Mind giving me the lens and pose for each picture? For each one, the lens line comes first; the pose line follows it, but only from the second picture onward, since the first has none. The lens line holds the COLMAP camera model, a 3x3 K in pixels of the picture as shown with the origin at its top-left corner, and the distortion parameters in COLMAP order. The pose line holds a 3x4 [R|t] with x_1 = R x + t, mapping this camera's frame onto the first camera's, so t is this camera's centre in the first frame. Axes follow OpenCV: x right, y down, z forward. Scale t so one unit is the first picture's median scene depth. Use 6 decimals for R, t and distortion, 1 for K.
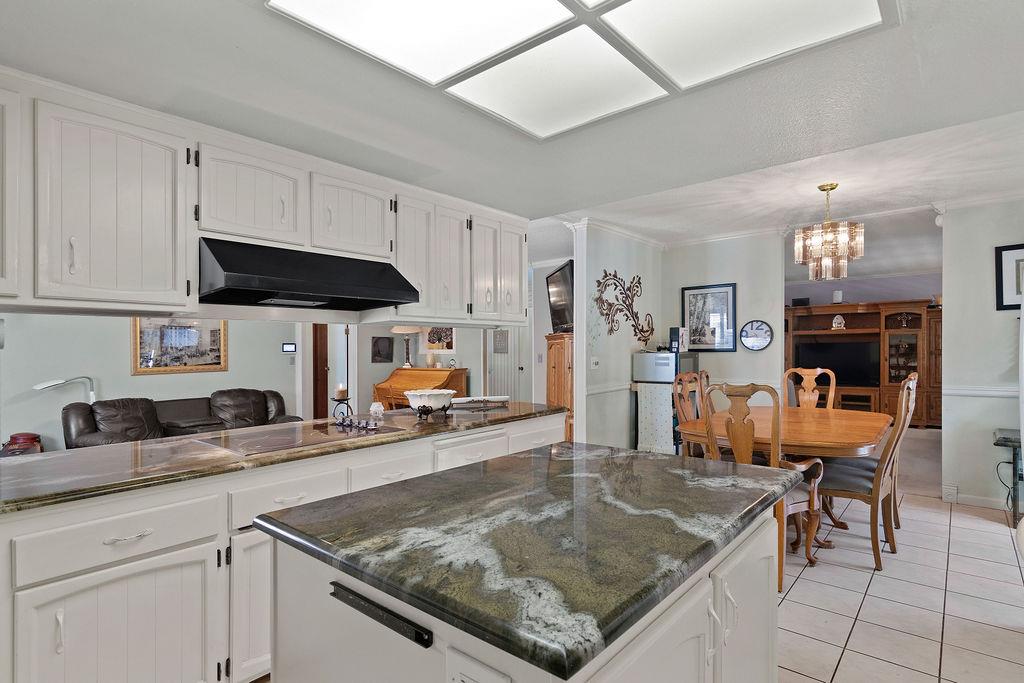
lens RADIAL K [[519.3, 0, 511.5], [0, 519.3, 358.8], [0, 0, 1]] dist [-0.002247, 0.001126]
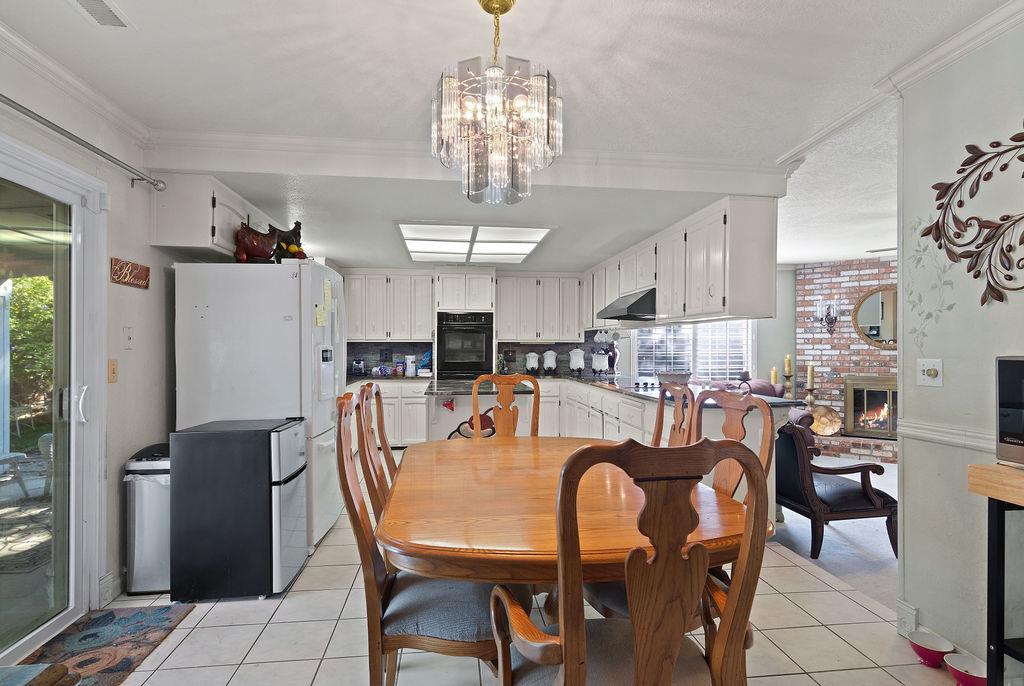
lens RADIAL K [[519.3, 0, 511.8], [0, 519.3, 344.8], [0, 0, 1]] dist [-0.002247, 0.001126]
pose [[-0.671581, 0.010600, -0.740855, 0.641503], [-0.006721, 0.999769, 0.020397, -0.019406], [0.740901, 0.018677, -0.671355, 0.899135]]
